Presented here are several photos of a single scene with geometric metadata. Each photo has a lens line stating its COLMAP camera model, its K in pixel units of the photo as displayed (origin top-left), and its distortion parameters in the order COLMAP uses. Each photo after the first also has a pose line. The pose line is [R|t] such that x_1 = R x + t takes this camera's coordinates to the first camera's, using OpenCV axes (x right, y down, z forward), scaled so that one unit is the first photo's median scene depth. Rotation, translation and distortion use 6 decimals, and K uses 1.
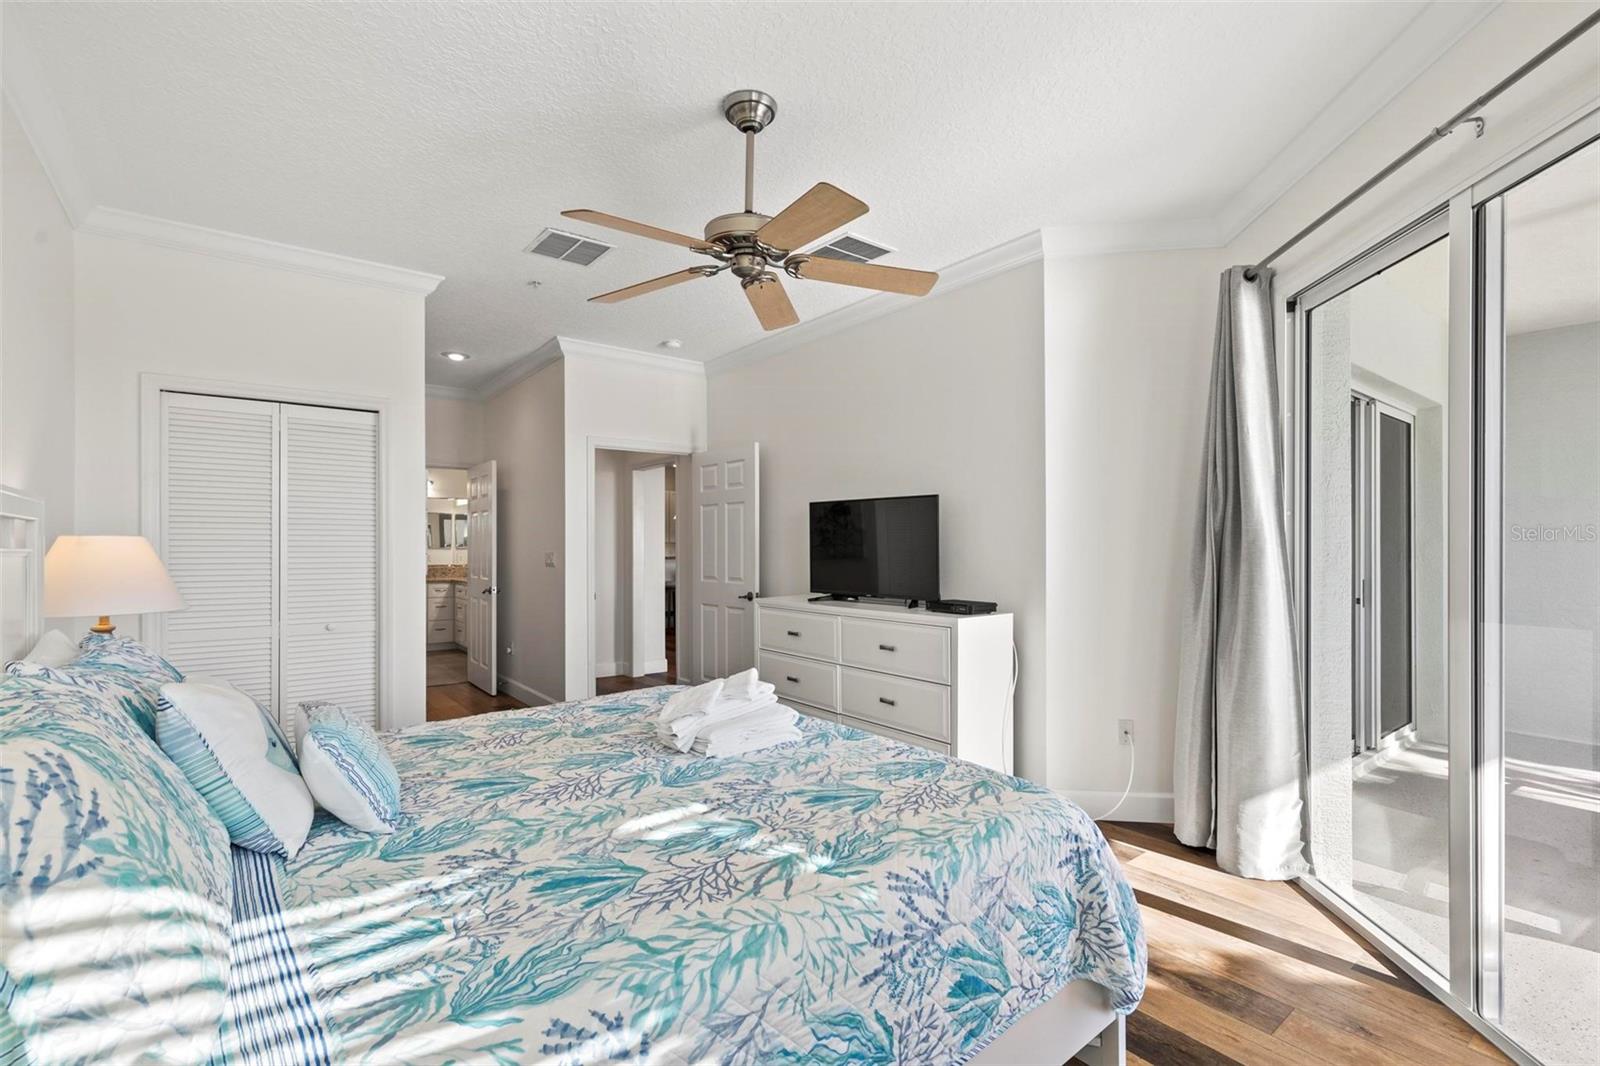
lens RADIAL K [[726.5, 0, 798.7], [0, 726.5, 538.6], [0, 0, 1]] dist [0.008213, -0.001229]
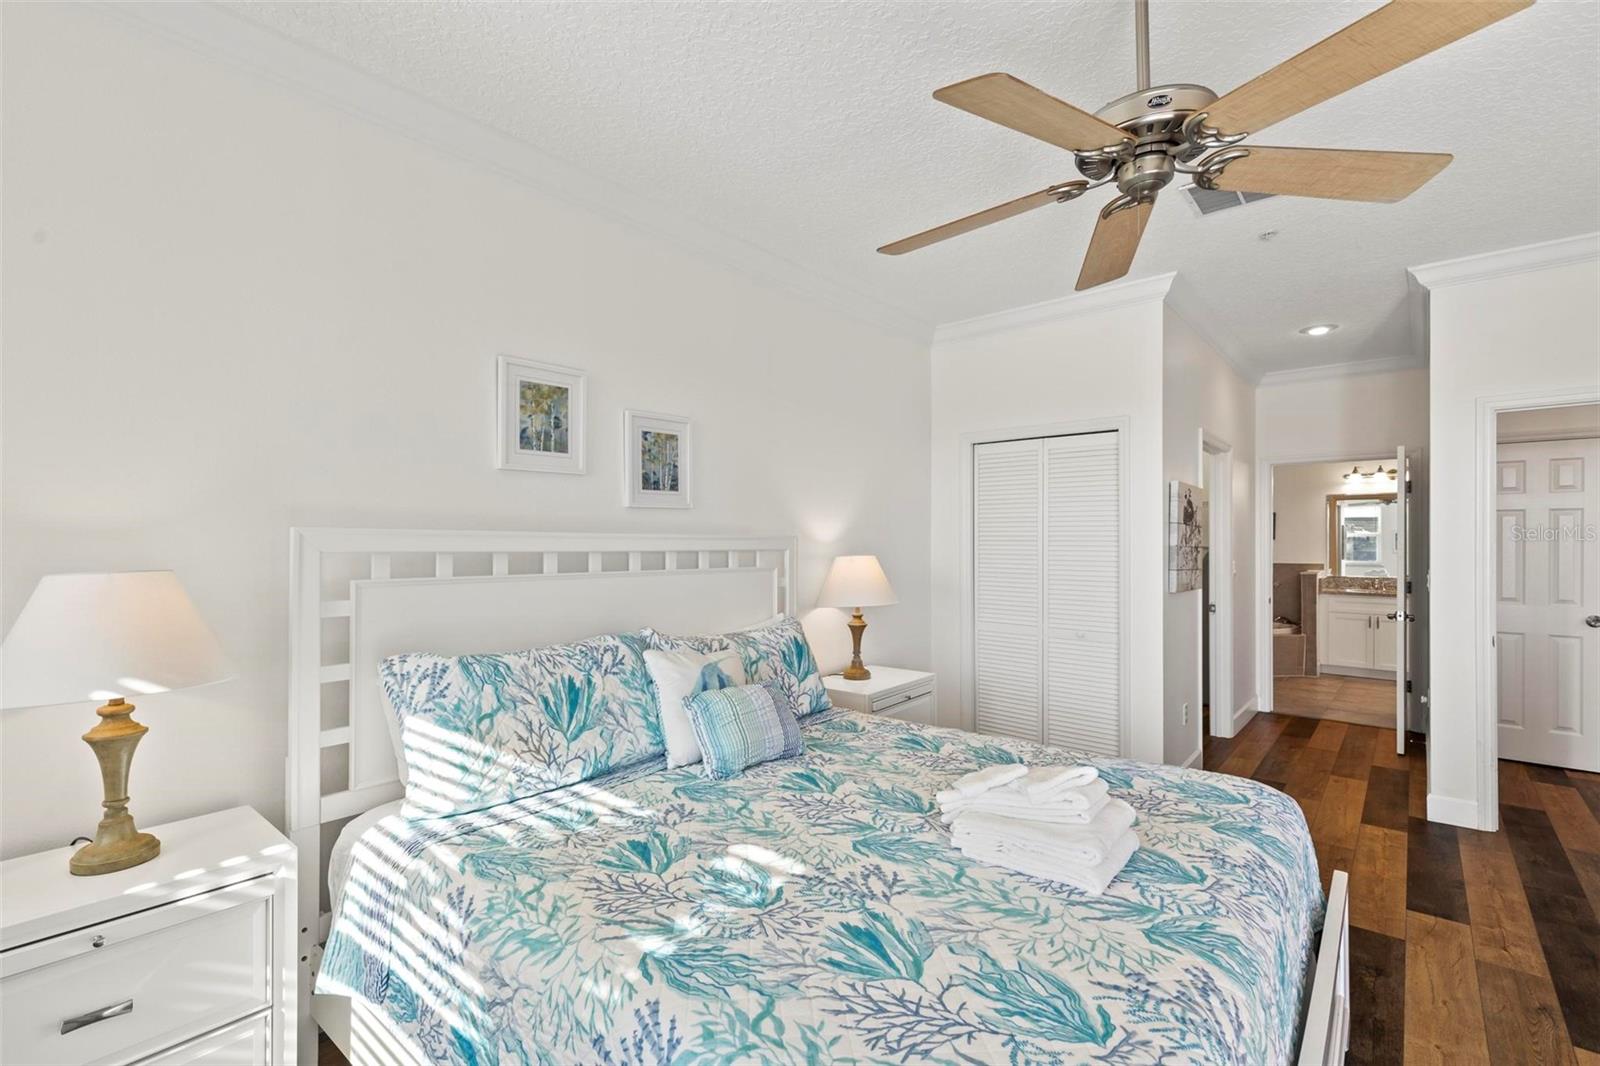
lens RADIAL K [[726.5, 0, 782.2], [0, 726.5, 537.3], [0, 0, 1]] dist [0.008213, -0.001229]
pose [[0.176869, -0.002893, -0.984230, 0.825187], [0.011015, 0.999939, -0.000960, -0.065590], [0.984173, -0.010671, 0.176891, 0.837140]]
